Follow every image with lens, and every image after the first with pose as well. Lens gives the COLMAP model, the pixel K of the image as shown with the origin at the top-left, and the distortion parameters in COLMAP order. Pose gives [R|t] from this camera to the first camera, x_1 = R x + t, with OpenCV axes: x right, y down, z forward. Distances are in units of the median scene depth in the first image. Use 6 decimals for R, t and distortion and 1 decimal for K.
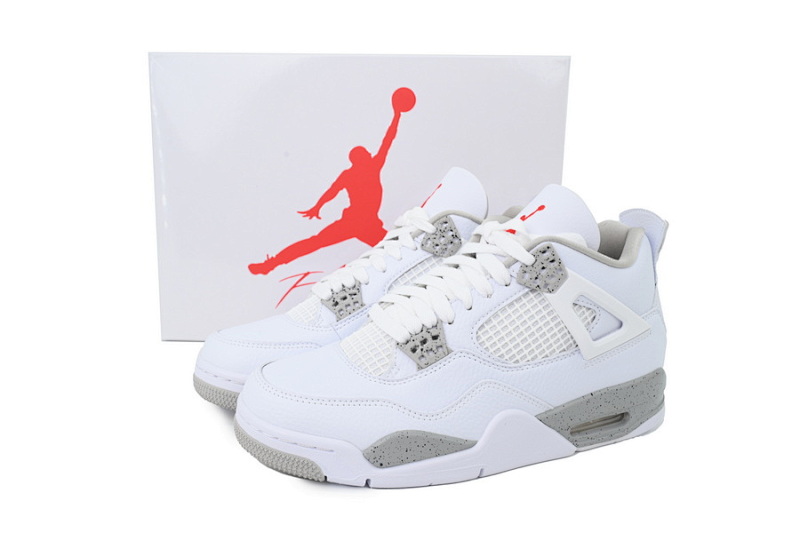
lens RADIAL K [[701.8, 0, 400.0], [0, 701.8, 266.5], [0, 0, 1]] dist [-0.000880, 0.000102]
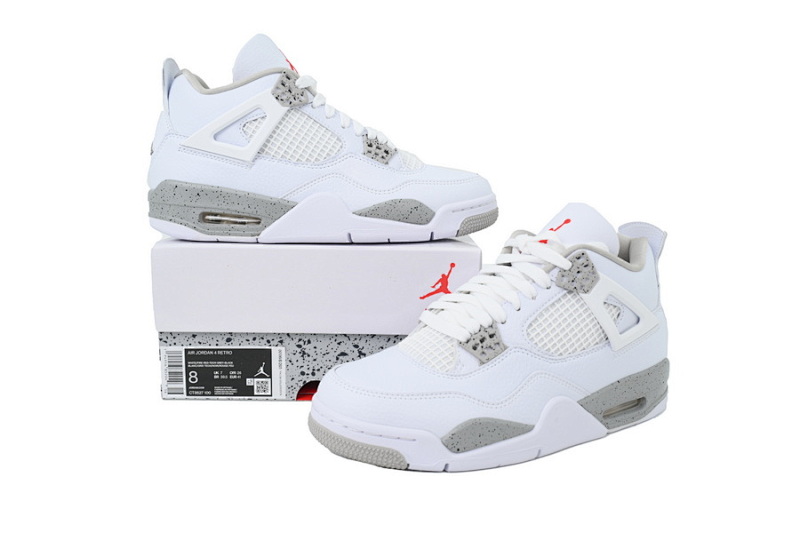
lens RADIAL K [[701.8, 0, 400.0], [0, 701.8, 266.5], [0, 0, 1]] dist [-0.000880, 0.000102]
pose [[0.990314, -0.029286, 0.135719, -0.243595], [0.035766, 0.998322, -0.045551, 0.035277], [-0.134157, 0.049964, 0.989700, -0.102895]]
